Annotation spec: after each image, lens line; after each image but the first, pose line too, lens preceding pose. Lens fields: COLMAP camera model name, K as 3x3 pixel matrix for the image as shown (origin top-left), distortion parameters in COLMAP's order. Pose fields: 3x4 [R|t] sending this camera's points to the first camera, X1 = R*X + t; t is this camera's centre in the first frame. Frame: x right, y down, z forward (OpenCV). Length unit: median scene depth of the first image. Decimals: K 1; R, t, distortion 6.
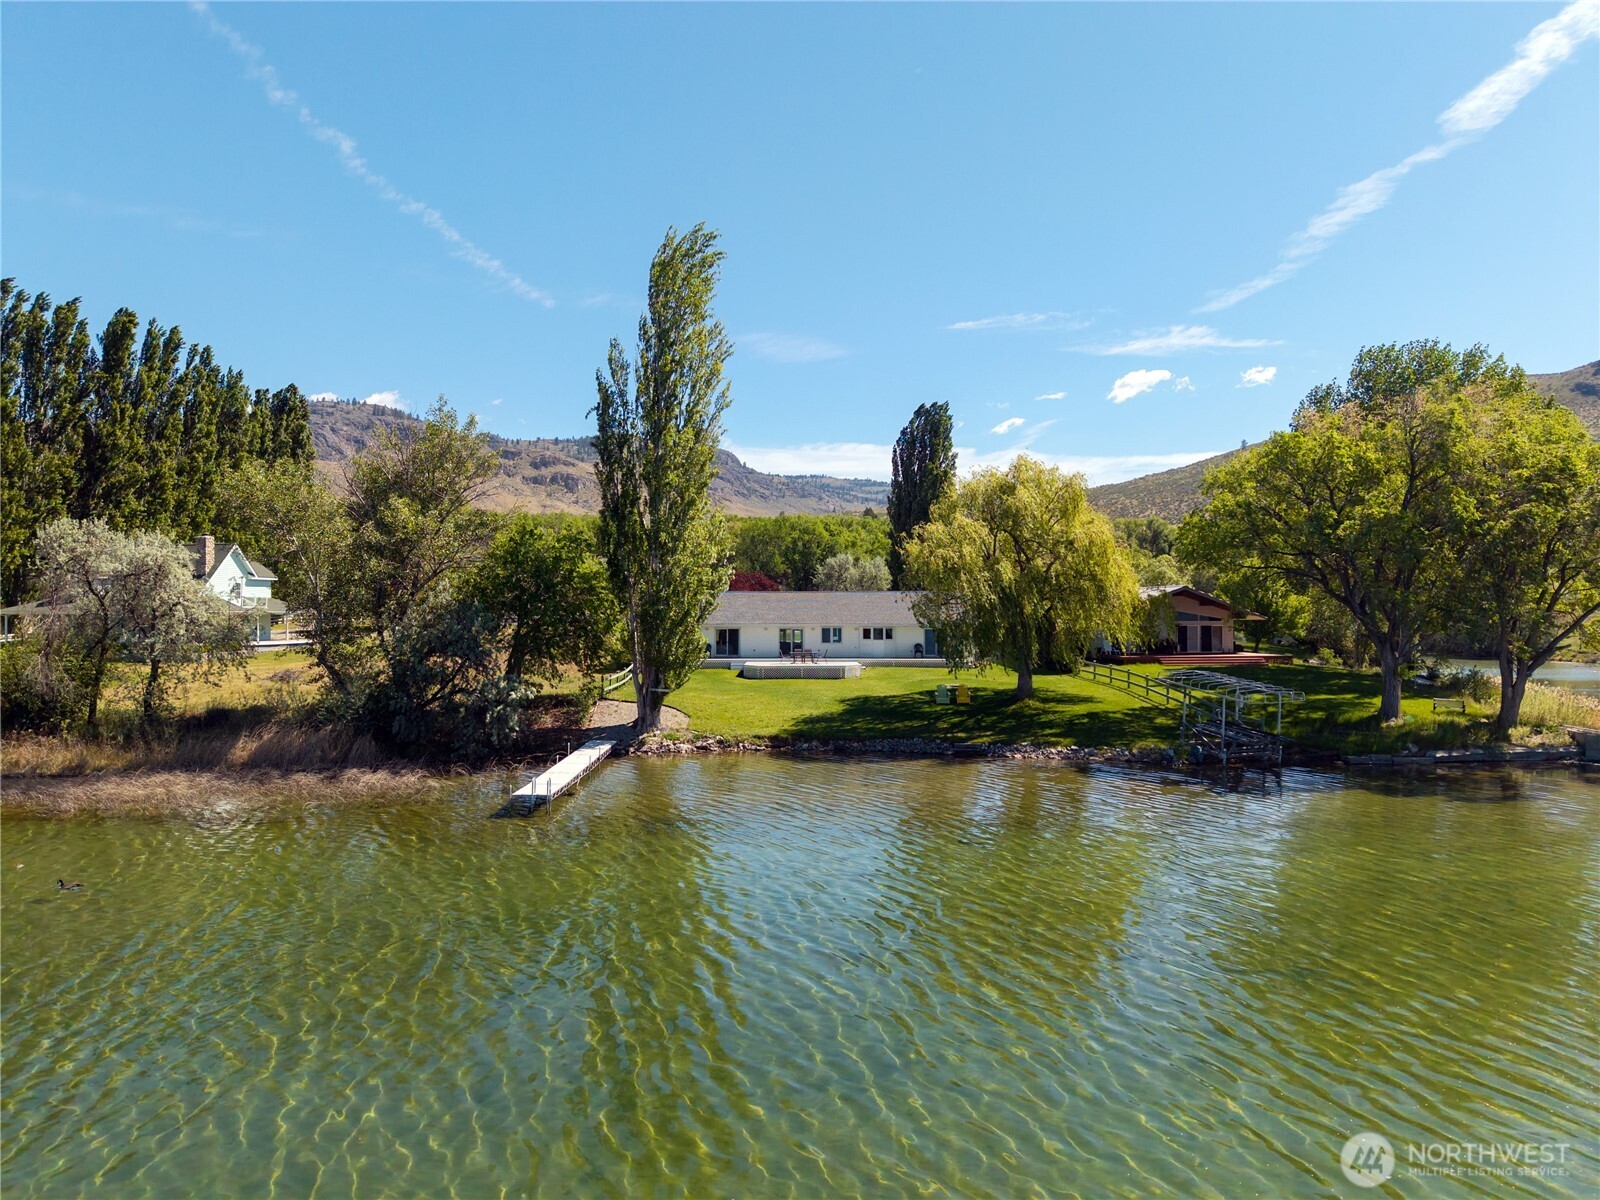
lens RADIAL K [[994.6, 0, 800.0], [0, 994.6, 600.0], [0, 0, 1]] dist [-0.000832, -0.031160]
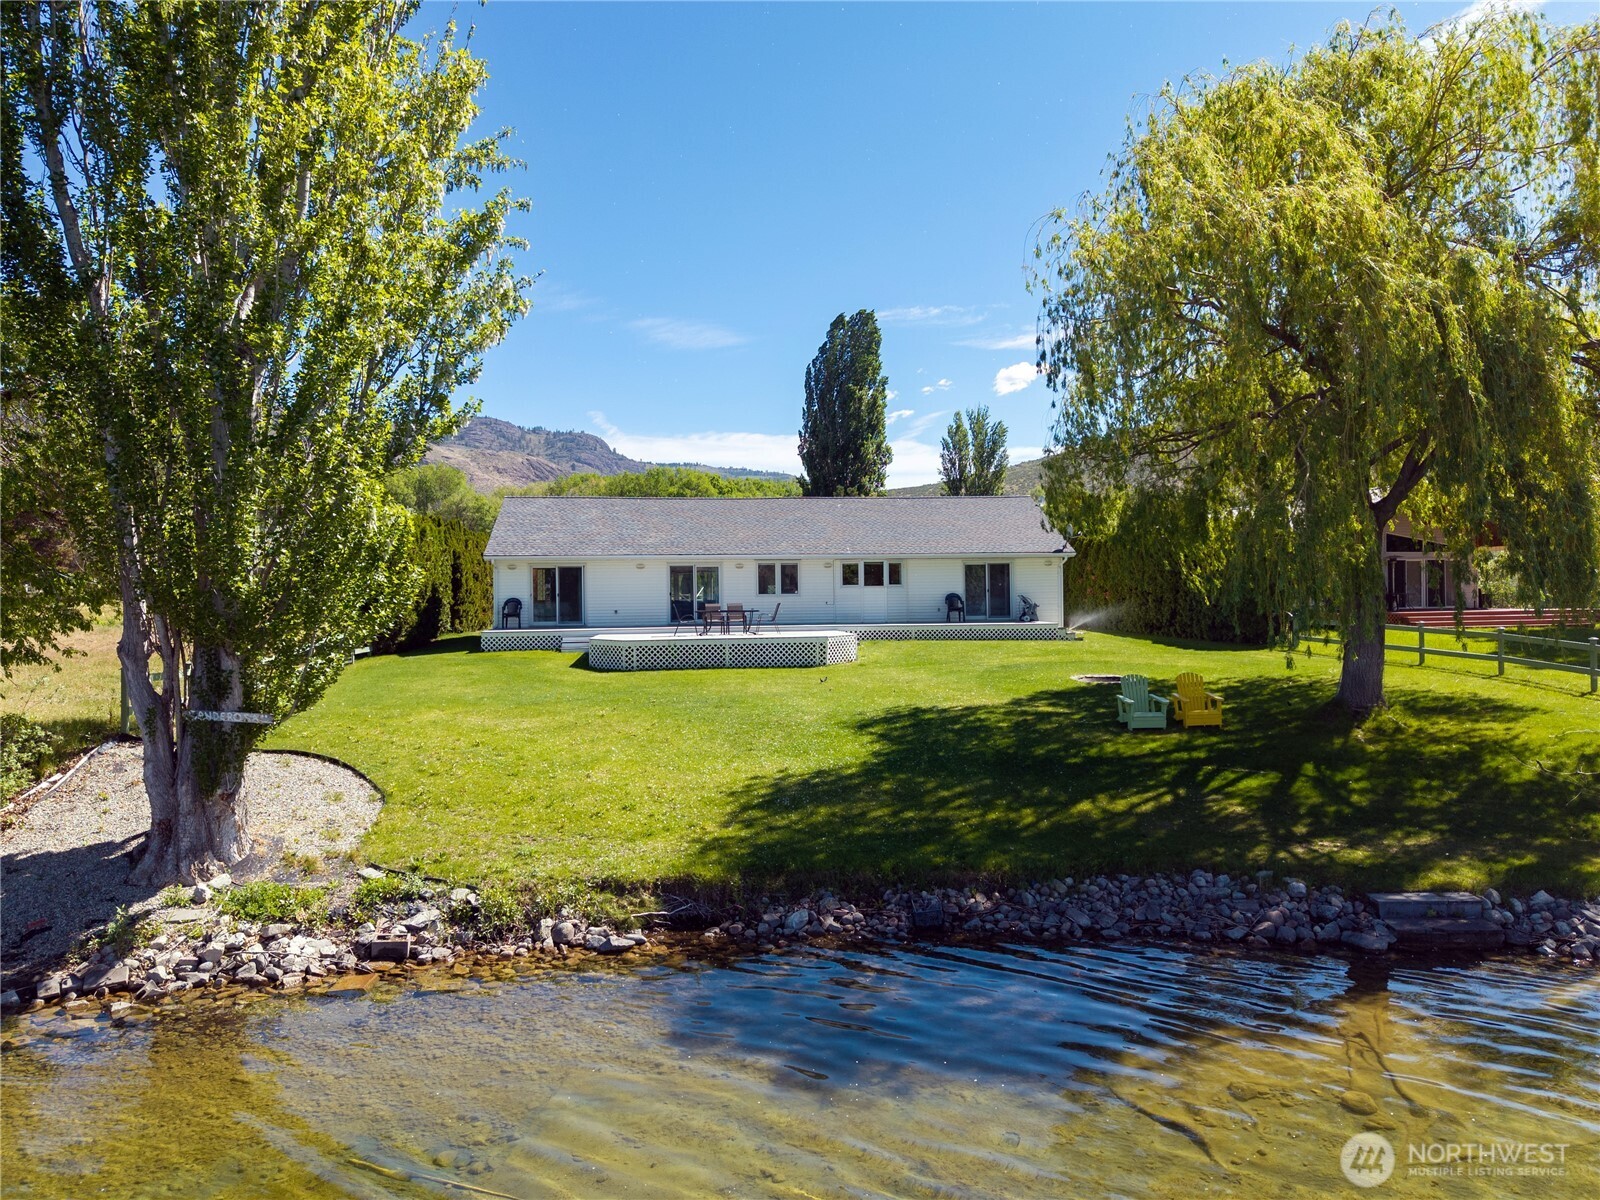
lens RADIAL K [[994.6, 0, 800.0], [0, 994.6, 600.0], [0, 0, 1]] dist [-0.000832, -0.031160]
pose [[0.991967, -0.011155, 0.126008, -0.018898], [0.010494, 0.999927, 0.005907, 0.044148], [-0.126065, -0.004538, 0.992012, 0.531045]]
